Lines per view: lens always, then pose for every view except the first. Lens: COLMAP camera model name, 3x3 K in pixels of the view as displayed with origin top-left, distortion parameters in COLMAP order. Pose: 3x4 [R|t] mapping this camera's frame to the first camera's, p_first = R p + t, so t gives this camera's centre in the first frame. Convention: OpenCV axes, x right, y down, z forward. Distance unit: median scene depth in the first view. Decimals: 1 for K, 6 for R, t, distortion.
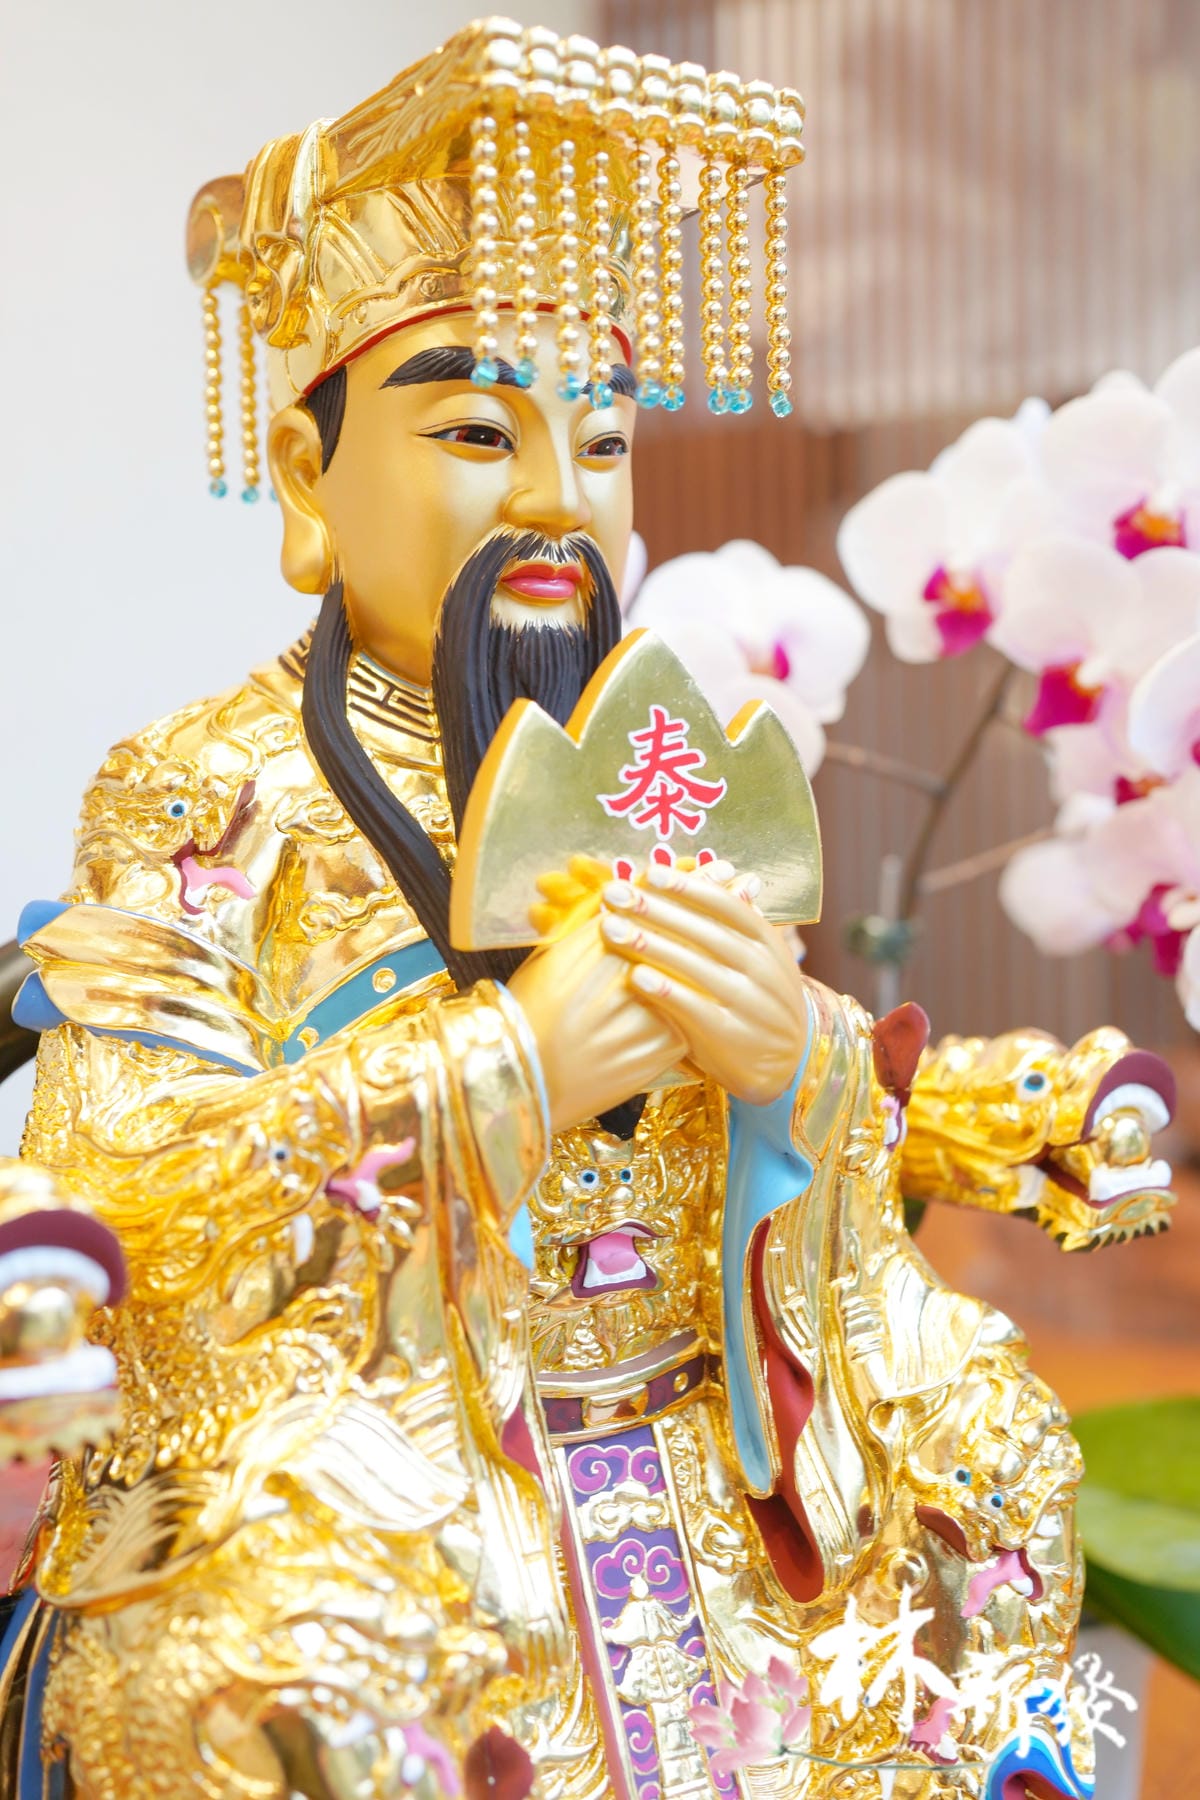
lens RADIAL K [[1928.1, 0, 584.6], [0, 1928.1, 908.4], [0, 0, 1]] dist [-0.022448, 0.144197]
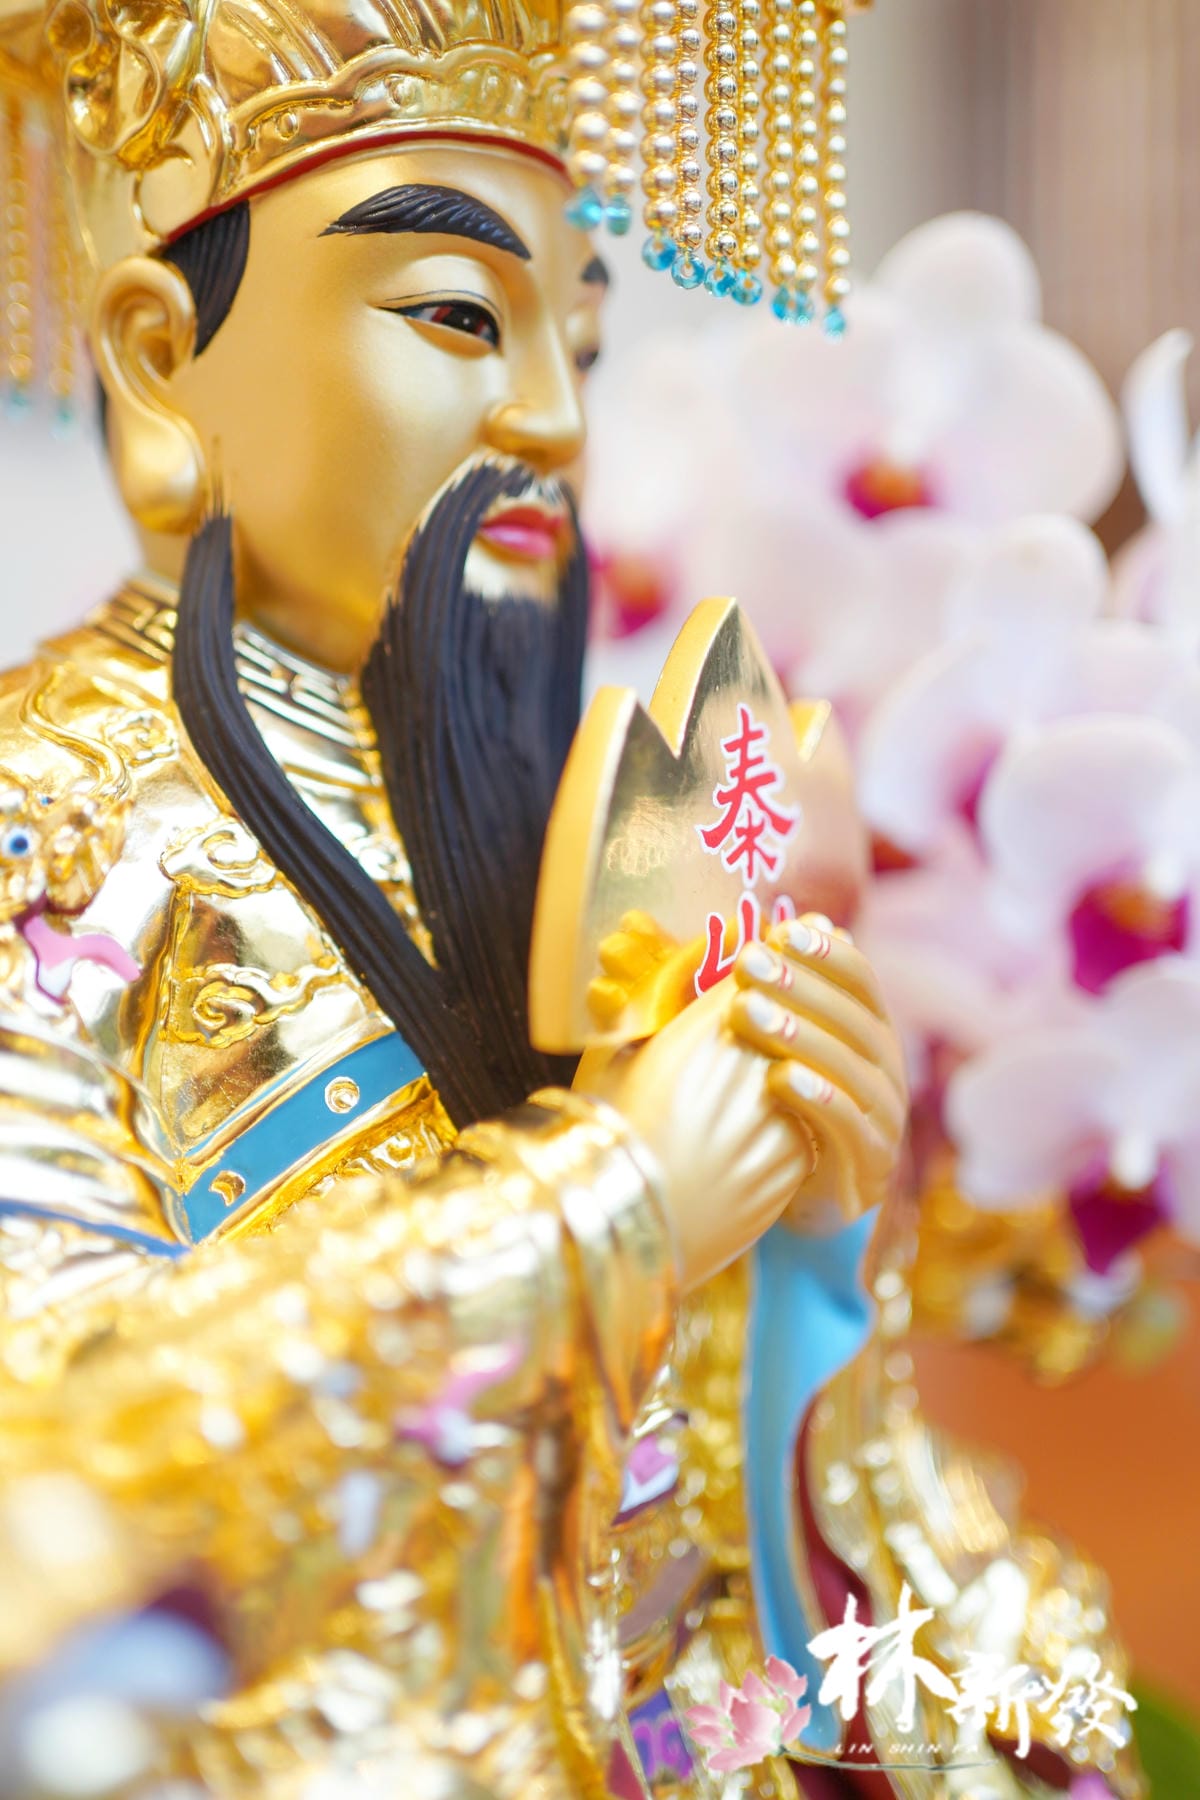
lens RADIAL K [[1867.0, 0, 589.4], [0, 1867.0, 906.5], [0, 0, 1]] dist [-0.026817, 0.153356]
pose [[0.923211, -0.008597, 0.384196, -0.275726], [0.020101, 0.999461, -0.025937, -0.010557], [-0.383766, 0.031668, 0.922887, 0.354153]]
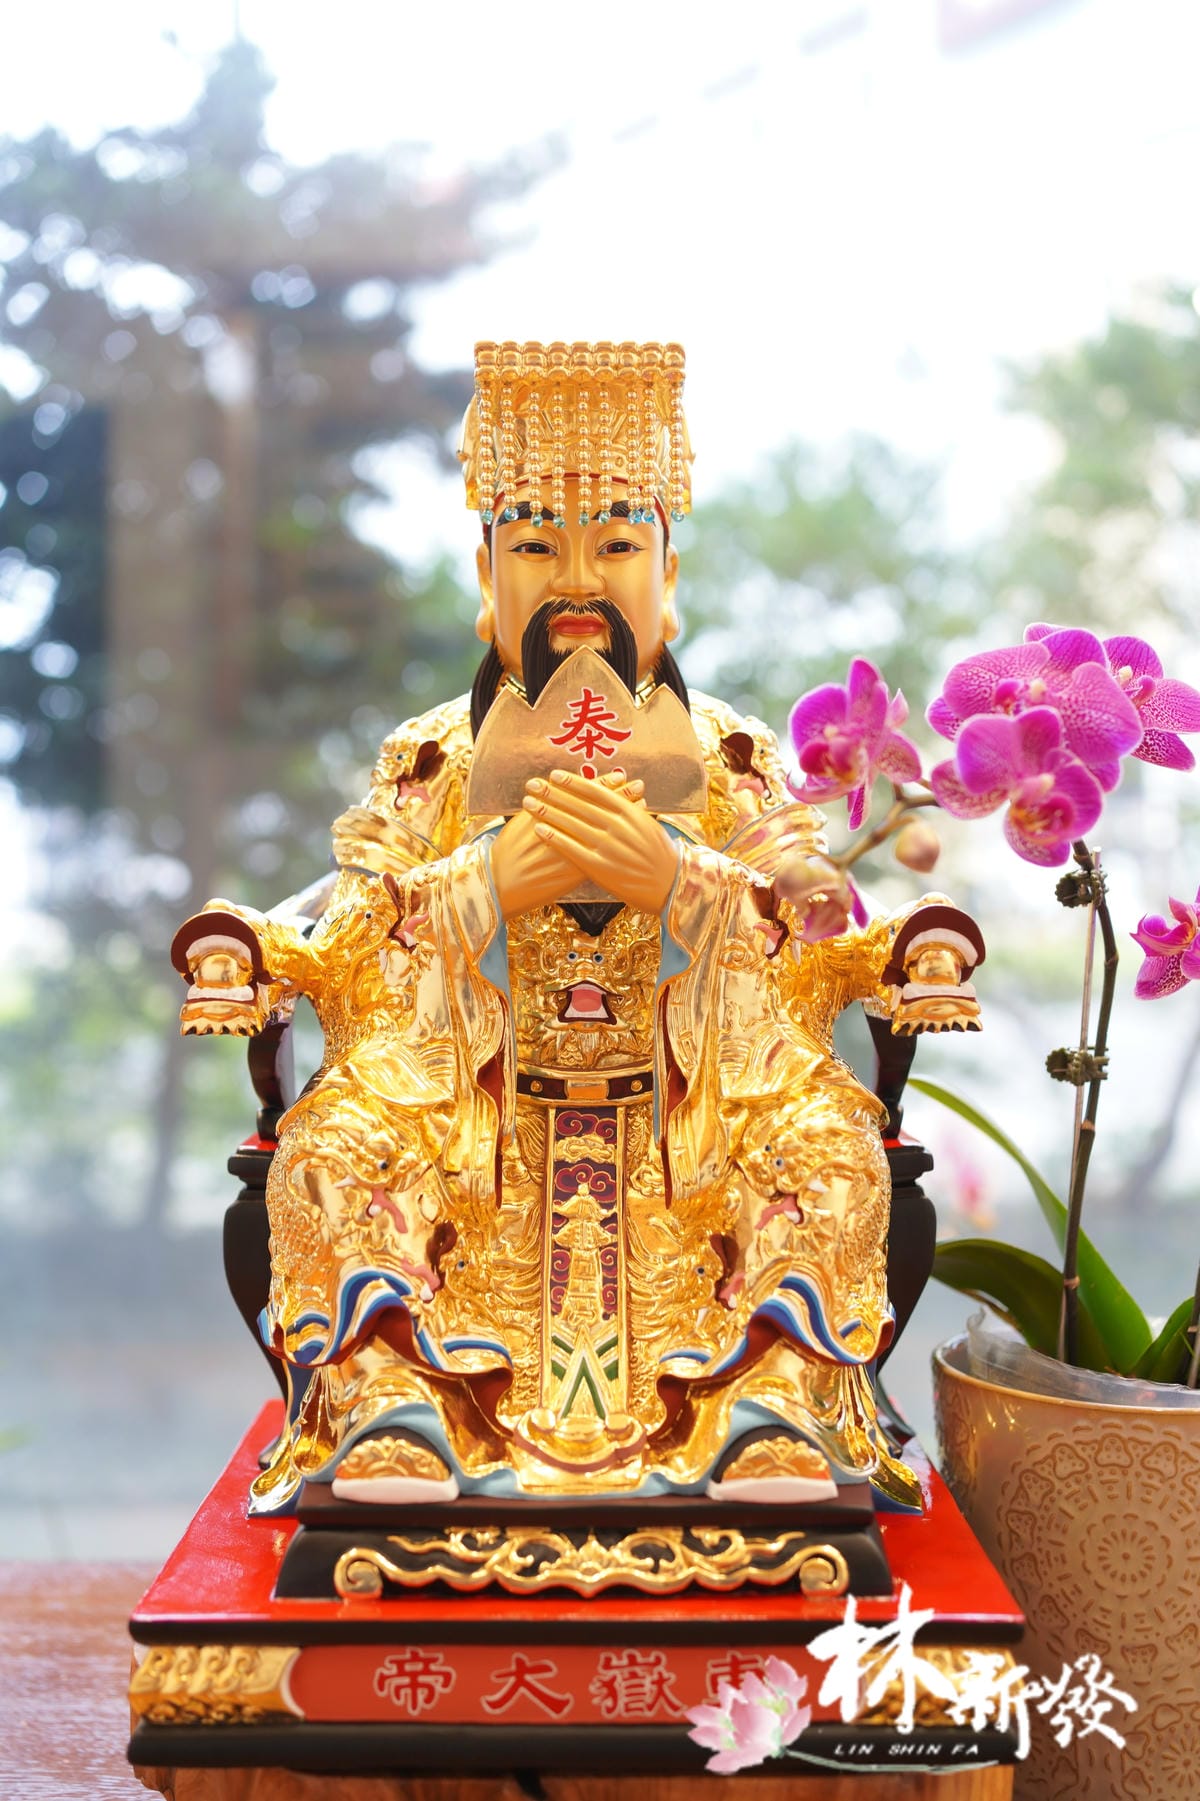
lens RADIAL K [[1868.0, 0, 589.4], [0, 1868.0, 907.0], [0, 0, 1]] dist [-0.026817, 0.153356]
pose [[0.844361, 0.012801, -0.535622, 0.939556], [-0.045460, 0.997821, -0.047815, 0.176771], [0.533843, 0.064723, 0.843103, -0.446092]]
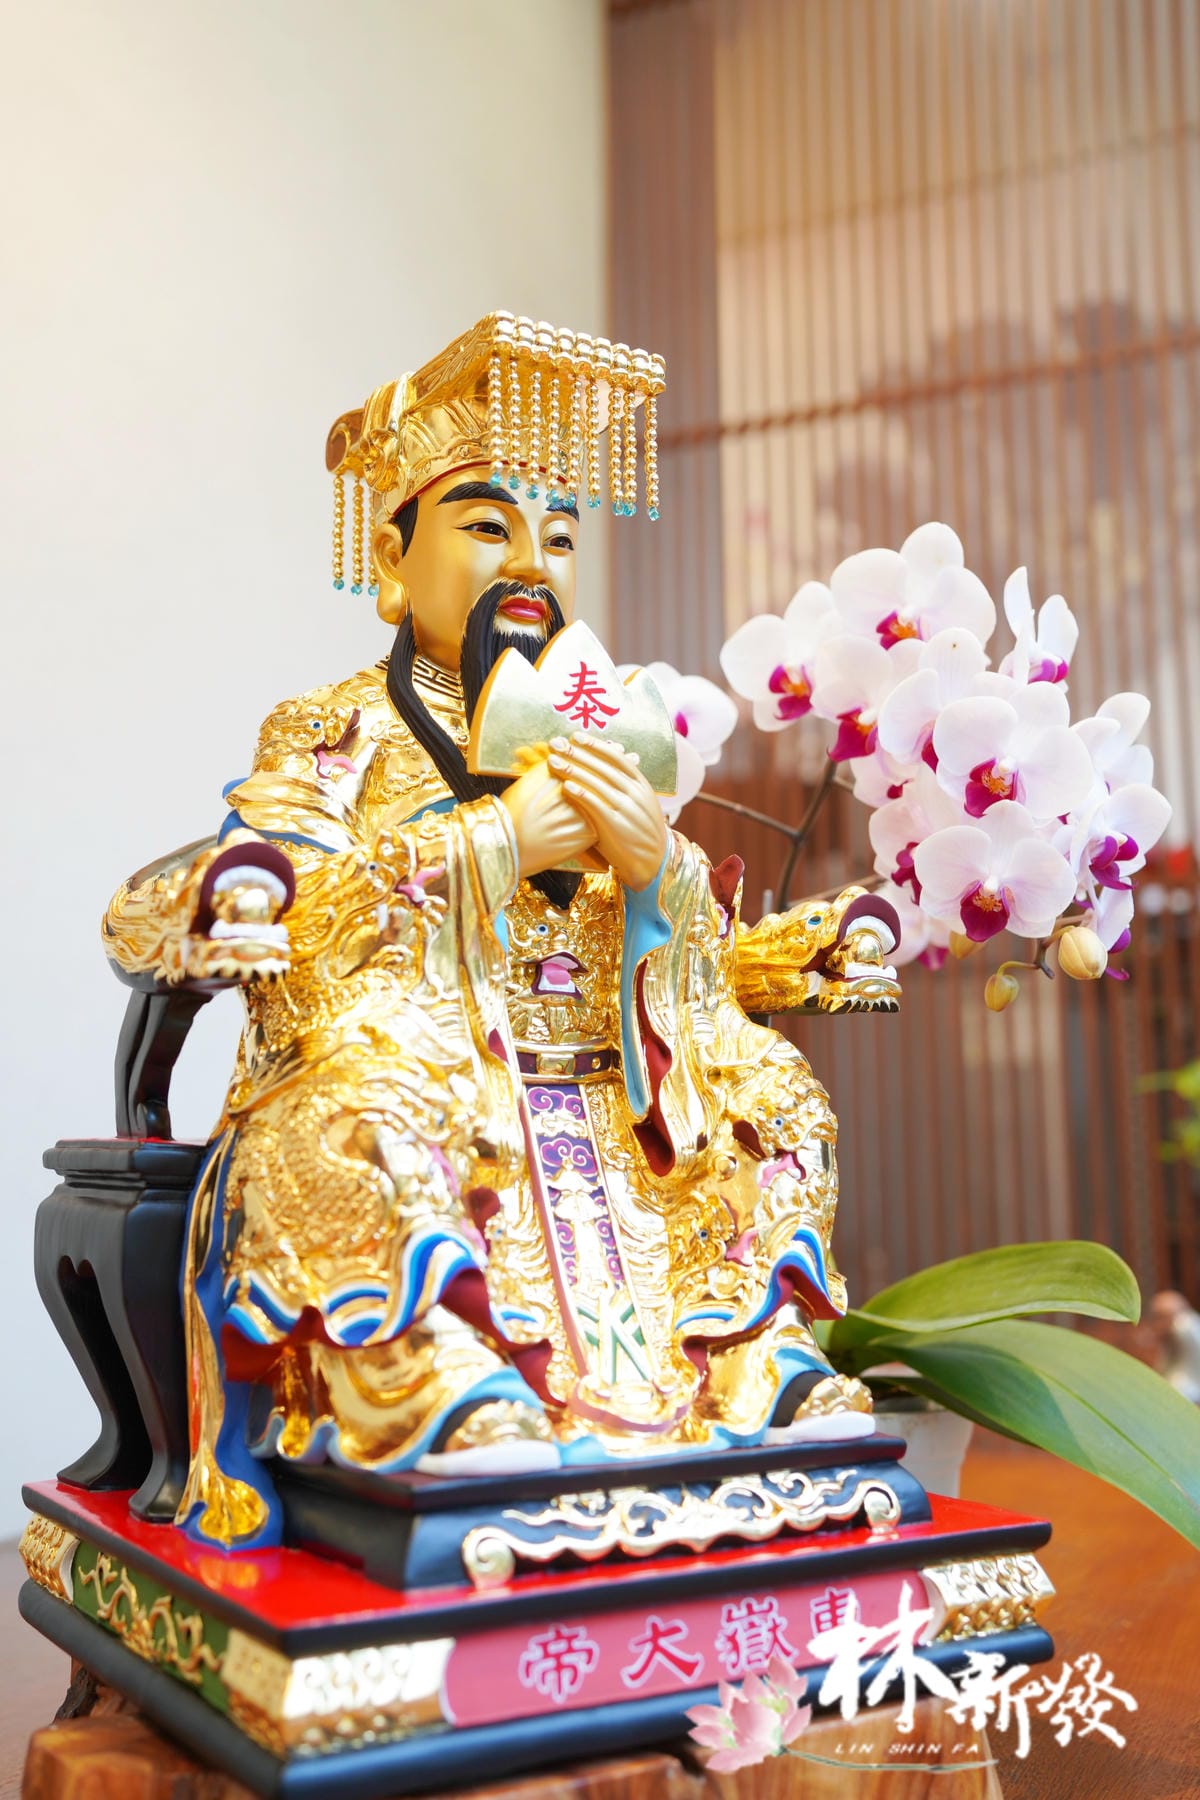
lens RADIAL K [[1867.0, 0, 589.4], [0, 1867.0, 906.5], [0, 0, 1]] dist [-0.026817, 0.153356]
pose [[0.999894, 0.010242, -0.010354, 0.062320], [-0.012117, 0.979455, -0.201299, 0.461855], [0.008079, 0.201403, 0.979475, -0.665624]]
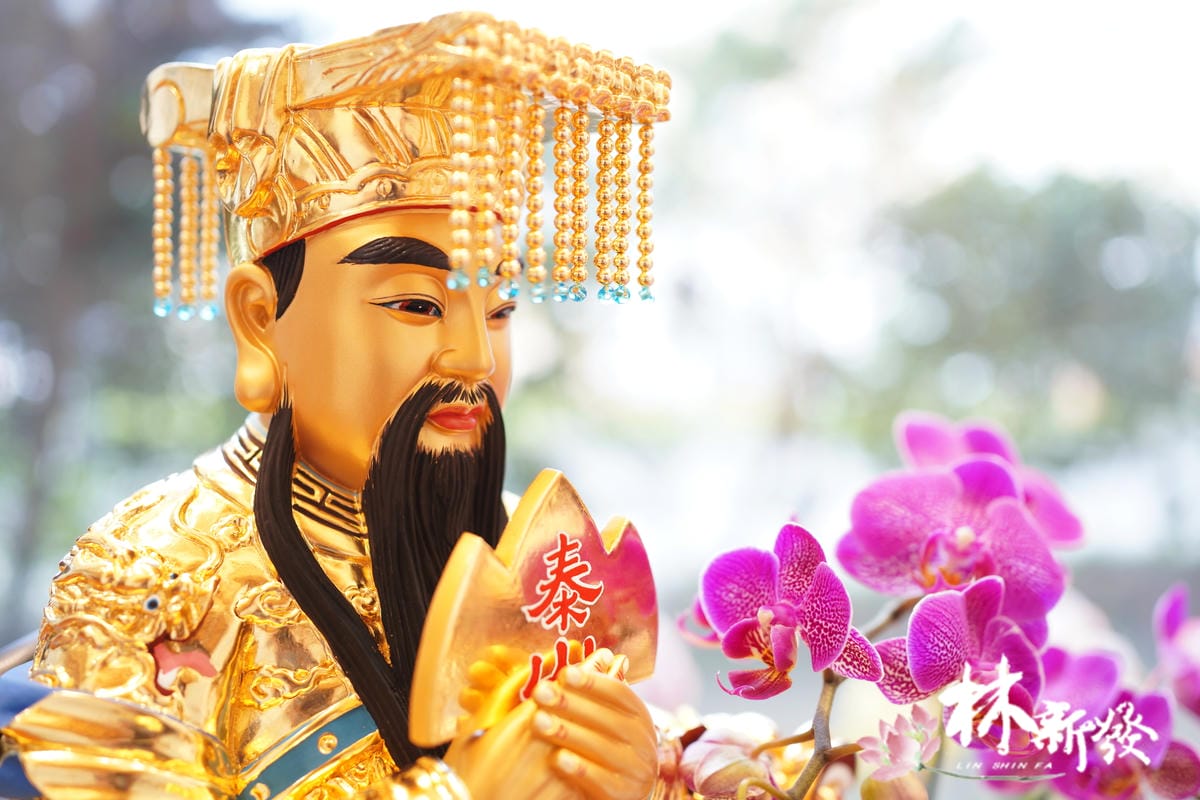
lens RADIAL K [[1220.2, 0, 600.0], [0, 1220.2, 400.0], [0, 0, 1]] dist [-0.029937, 0.167417]
pose [[0.957719, 0.032626, 0.285849, -0.166582], [-0.021832, 0.998926, -0.040871, -0.152867], [-0.286875, 0.032903, 0.957403, 0.197871]]
